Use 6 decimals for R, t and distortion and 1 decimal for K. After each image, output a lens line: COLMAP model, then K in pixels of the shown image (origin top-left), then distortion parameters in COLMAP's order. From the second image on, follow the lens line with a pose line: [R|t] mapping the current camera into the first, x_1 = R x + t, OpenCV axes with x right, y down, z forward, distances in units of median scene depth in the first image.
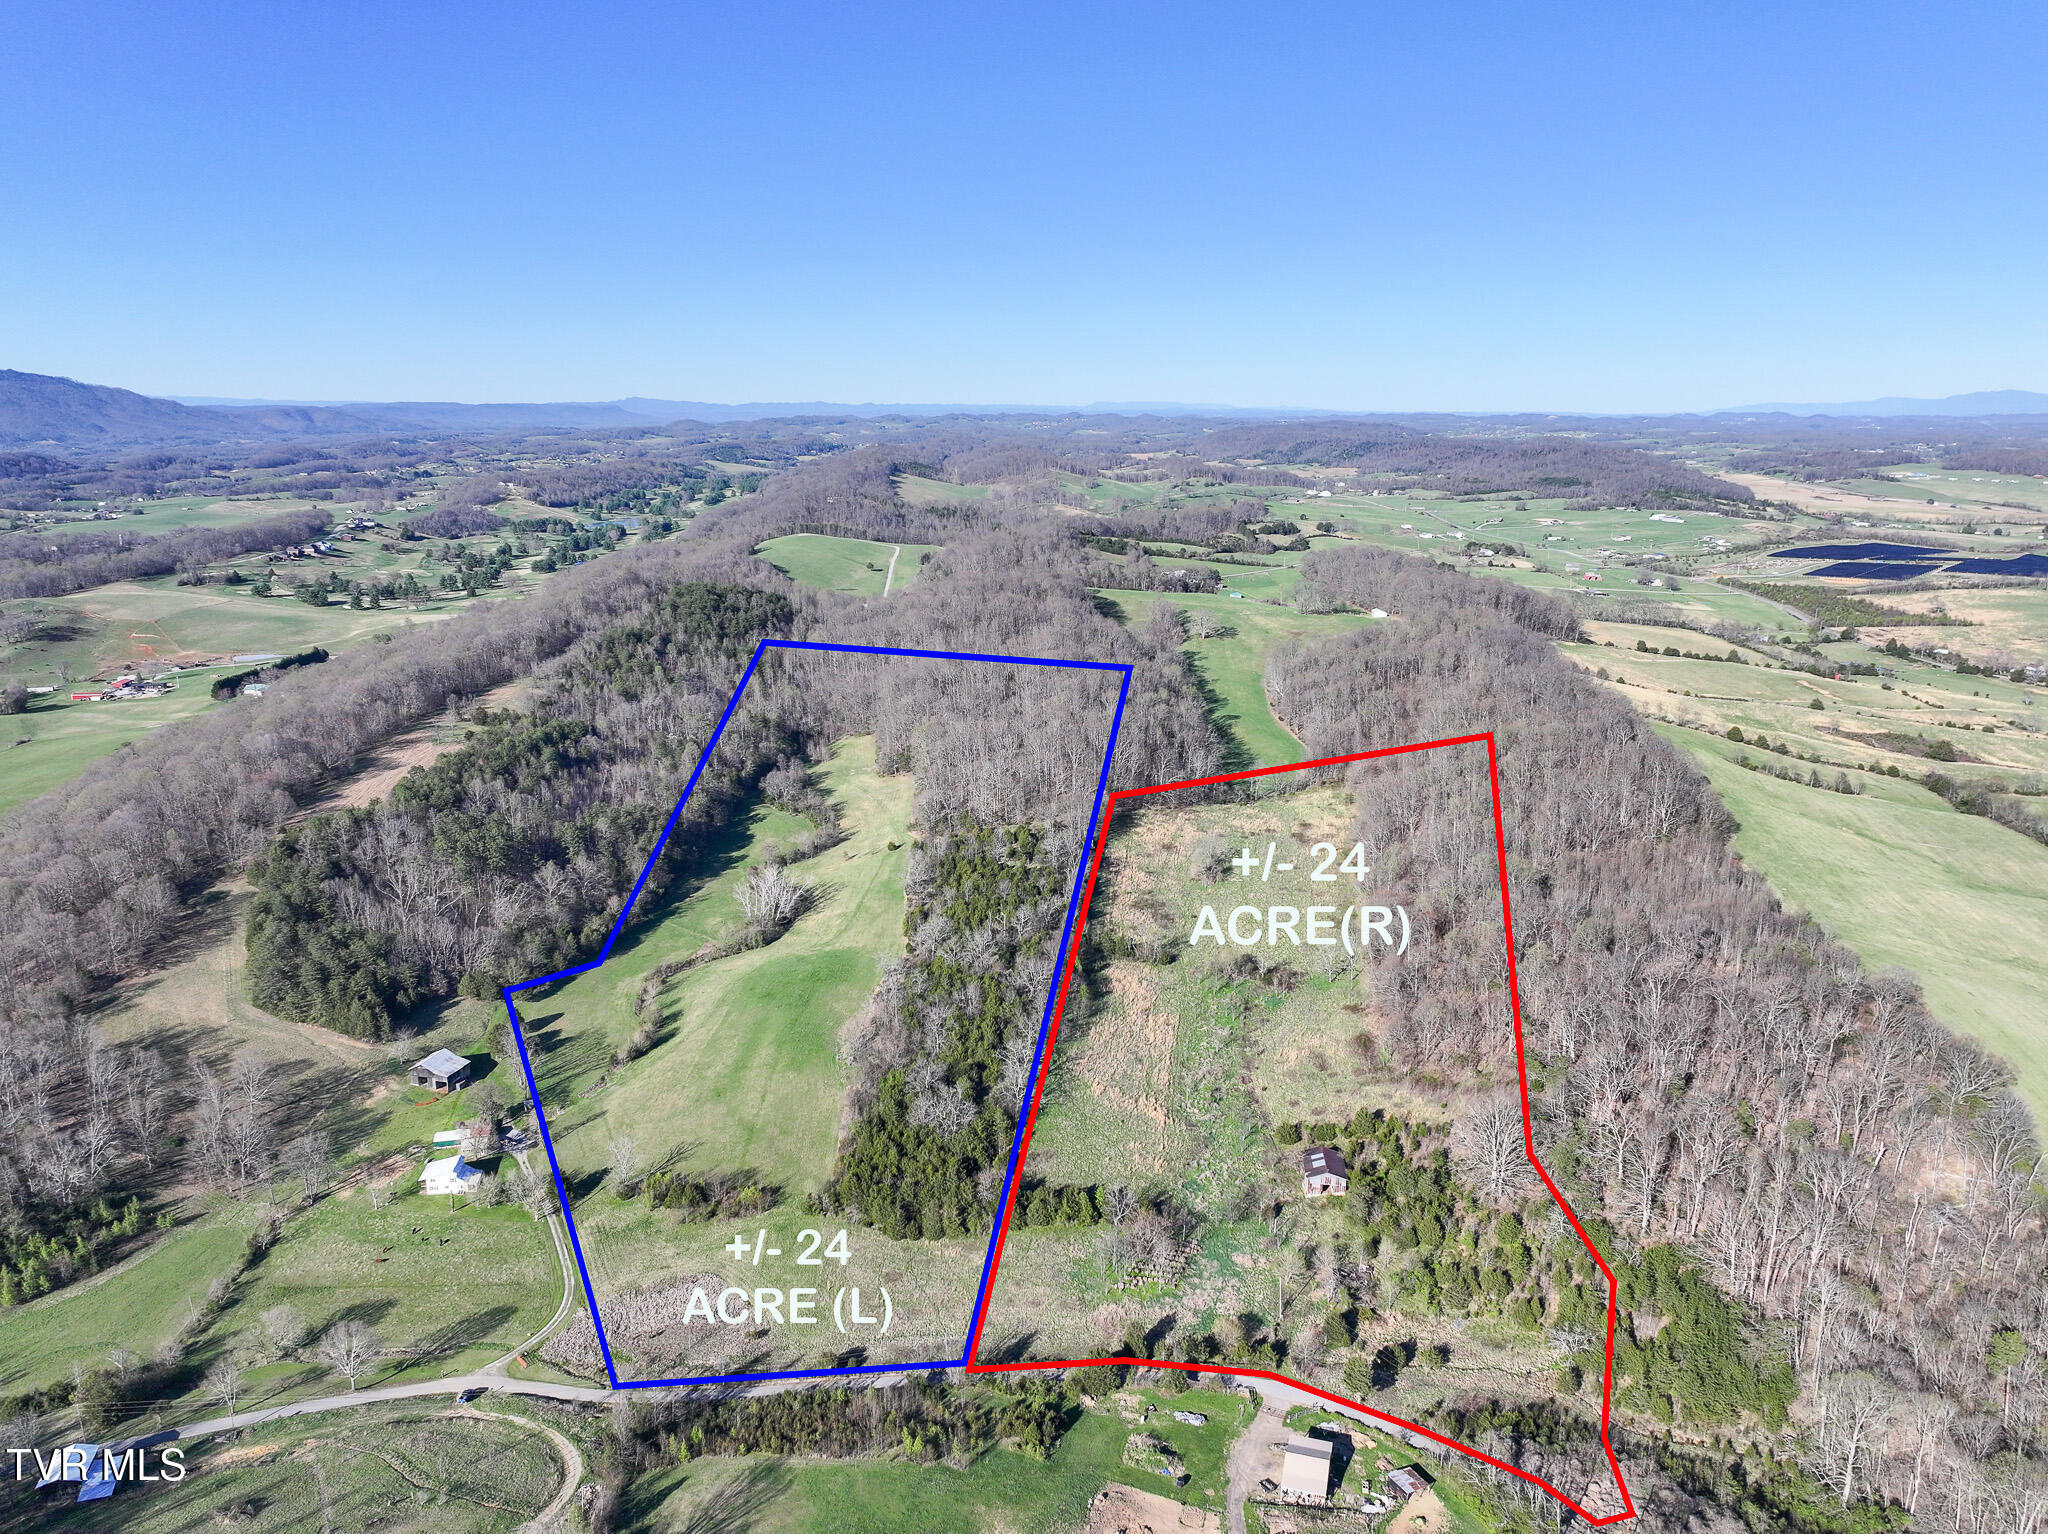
lens RADIAL K [[1440.6, 0, 1030.5], [0, 1440.6, 762.7], [0, 0, 1]] dist [0.004865, 0.010257]
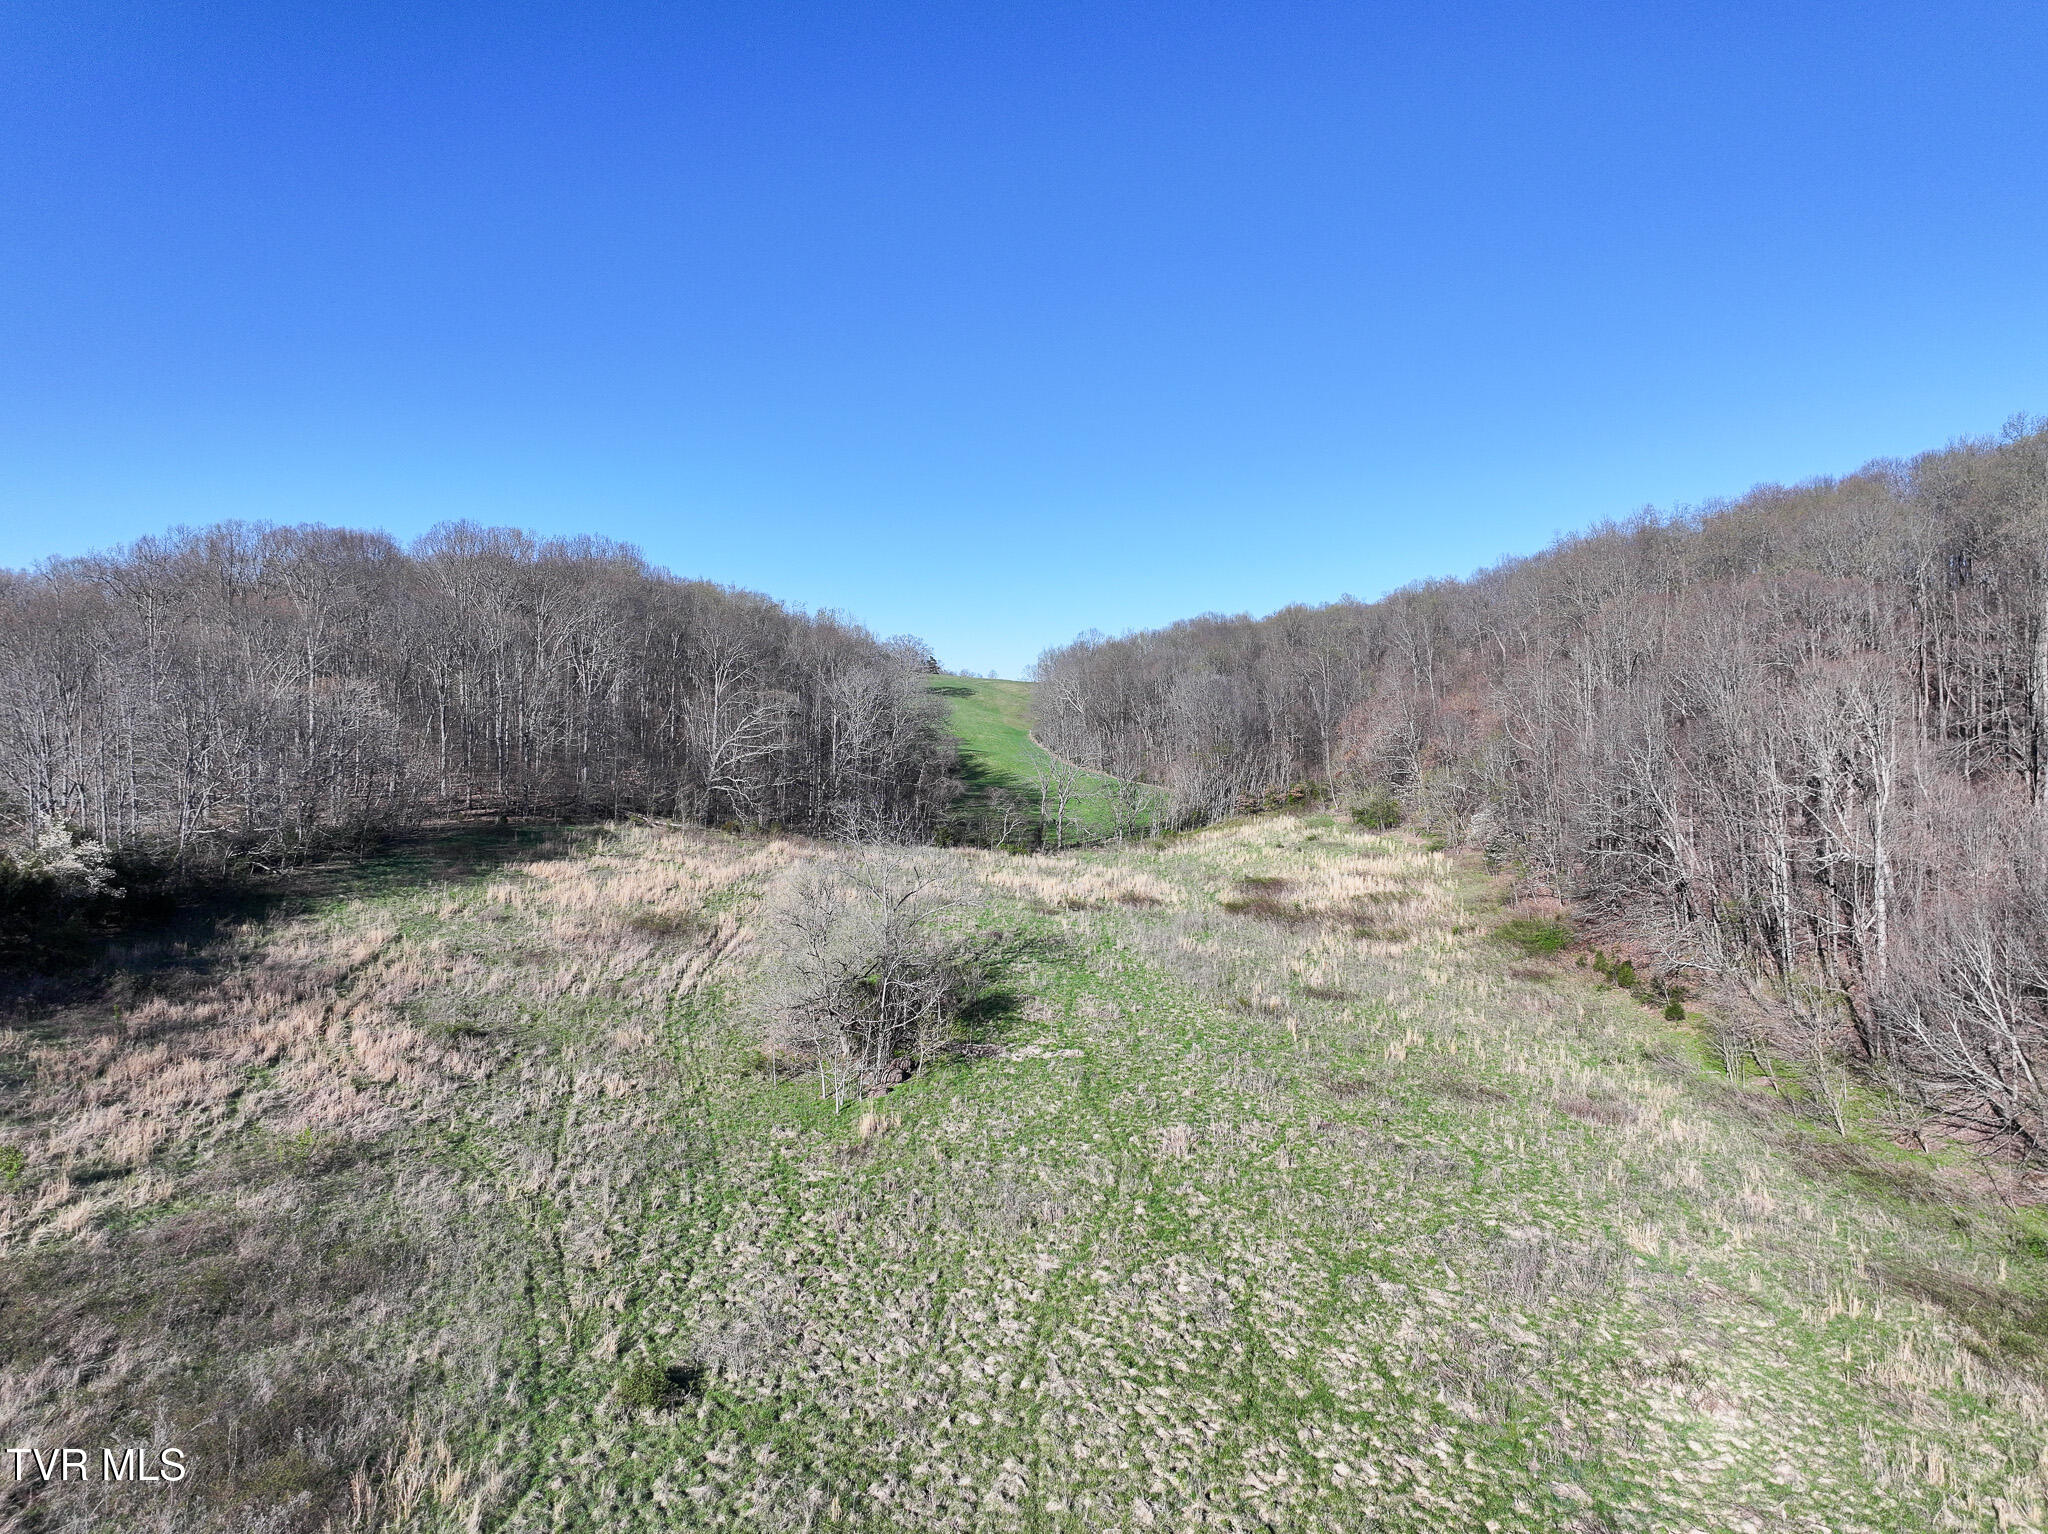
lens RADIAL K [[1440.6, 0, 1031.9], [0, 1440.6, 762.5], [0, 0, 1]] dist [0.004865, 0.010257]
pose [[0.981945, -0.010424, 0.188878, 0.175542], [0.049816, 0.977485, -0.205041, 0.128319], [-0.182488, 0.210749, 0.960356, 1.313467]]
